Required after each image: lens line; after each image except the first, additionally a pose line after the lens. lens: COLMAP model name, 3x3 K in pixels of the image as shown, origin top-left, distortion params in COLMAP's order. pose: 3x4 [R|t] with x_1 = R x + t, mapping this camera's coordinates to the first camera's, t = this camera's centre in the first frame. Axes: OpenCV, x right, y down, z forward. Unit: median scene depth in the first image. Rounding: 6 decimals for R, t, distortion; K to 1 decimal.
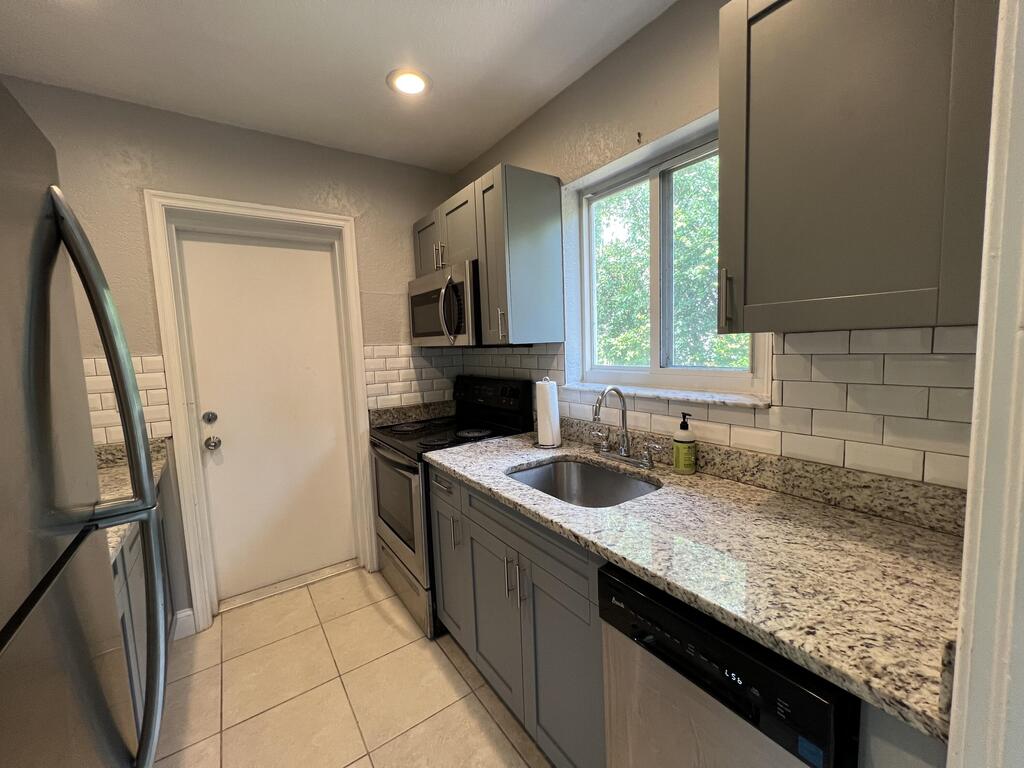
lens RADIAL K [[410.0, 0, 510.4], [0, 410.0, 381.0], [0, 0, 1]] dist [-0.000152, 0.000313]
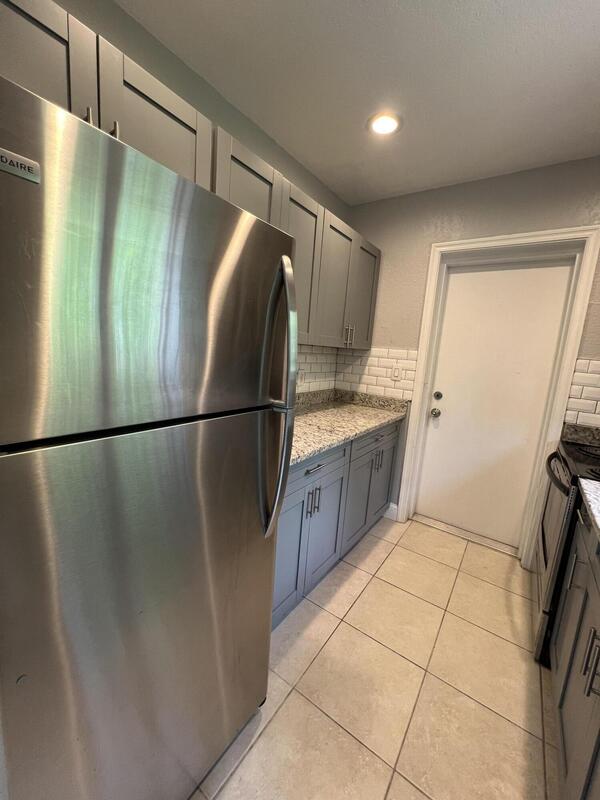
lens RADIAL K [[320.3, 0, 302.9], [0, 320.3, 398.9], [0, 0, 1]] dist [-0.000152, 0.000313]
pose [[0.340975, 0.213967, -0.915398, 0.178793], [-0.172133, 0.971501, 0.162963, -0.003641], [0.924179, 0.102004, 0.368088, 0.138745]]
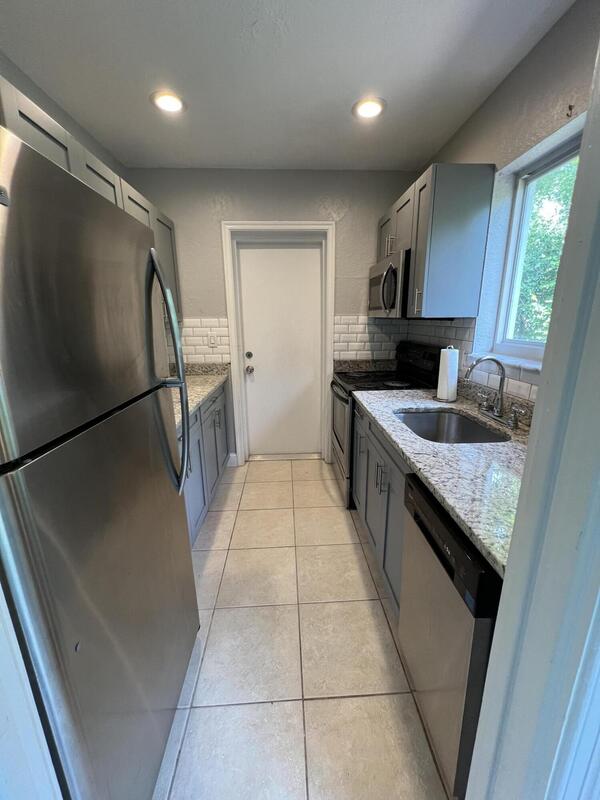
lens RADIAL K [[320.3, 0, 302.9], [0, 320.3, 398.9], [0, 0, 1]] dist [-0.000152, 0.000313]
pose [[0.849369, 0.159439, -0.503142, 0.208201], [-0.072019, 0.979376, 0.188774, -0.002283], [0.522863, -0.124103, 0.843334, -0.072137]]
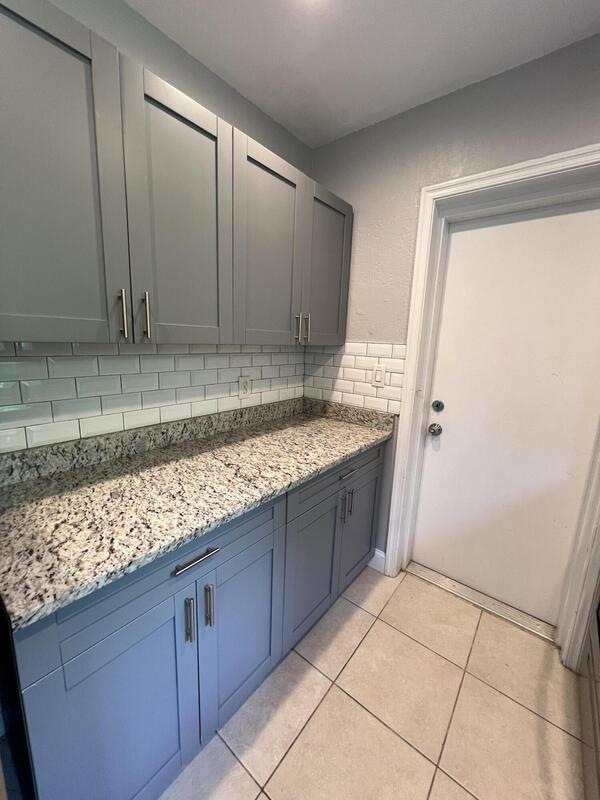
lens RADIAL K [[320.3, 0, 302.9], [0, 320.3, 398.9], [0, 0, 1]] dist [-0.000152, 0.000313]
pose [[0.285273, 0.229931, -0.930457, -0.067748], [-0.137437, 0.970578, 0.197709, -0.049851], [0.948541, 0.071478, 0.308481, 0.451179]]
